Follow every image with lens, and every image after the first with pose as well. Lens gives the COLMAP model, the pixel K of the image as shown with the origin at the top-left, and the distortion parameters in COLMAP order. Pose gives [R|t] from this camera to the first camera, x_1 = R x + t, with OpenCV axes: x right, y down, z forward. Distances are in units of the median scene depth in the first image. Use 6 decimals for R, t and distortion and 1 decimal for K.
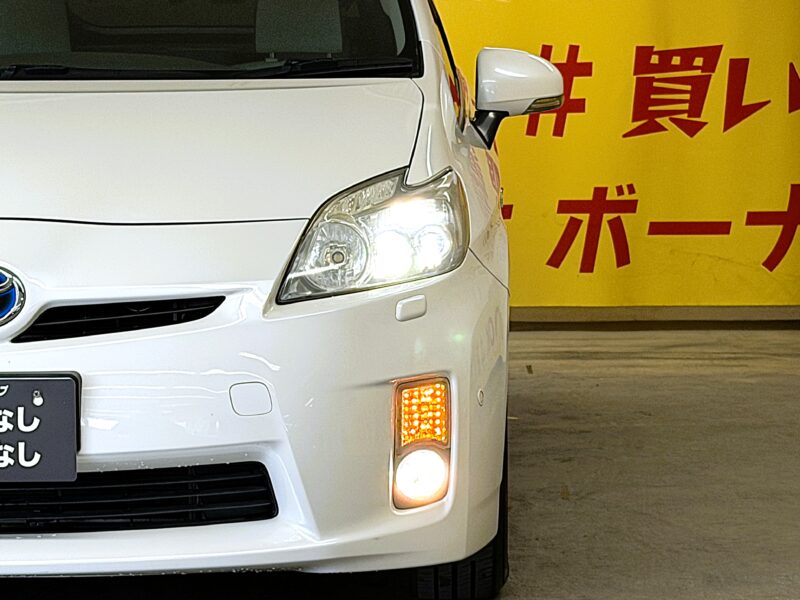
lens RADIAL K [[2370.6, 0, 288.9], [0, 2370.6, 300.6], [0, 0, 1]] dist [0.130254, -0.093309]
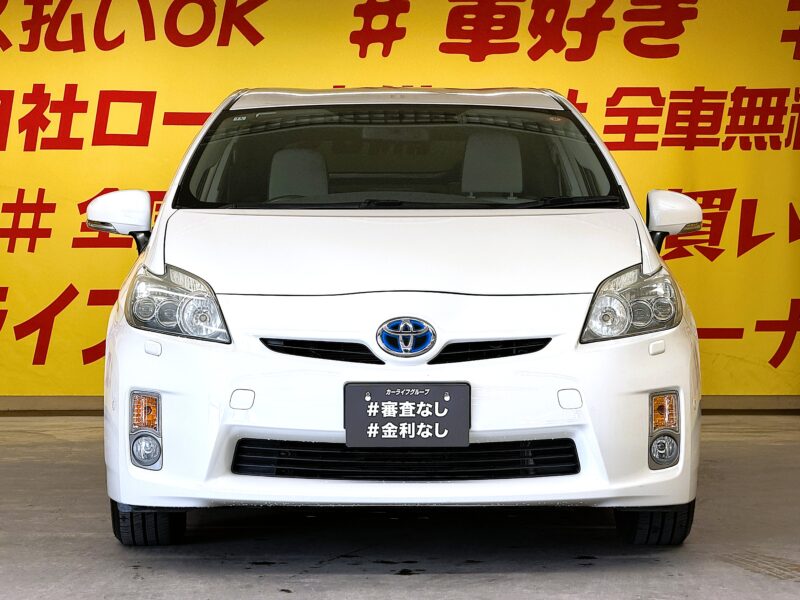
lens RADIAL K [[2370.6, 0, 288.9], [0, 2370.6, 300.6], [0, 0, 1]] dist [0.130254, -0.093309]
pose [[0.999210, 0.005388, 0.039368, -0.168525], [-0.003094, 0.998306, -0.058103, 0.042250], [-0.039614, 0.057935, 0.997534, -0.399502]]
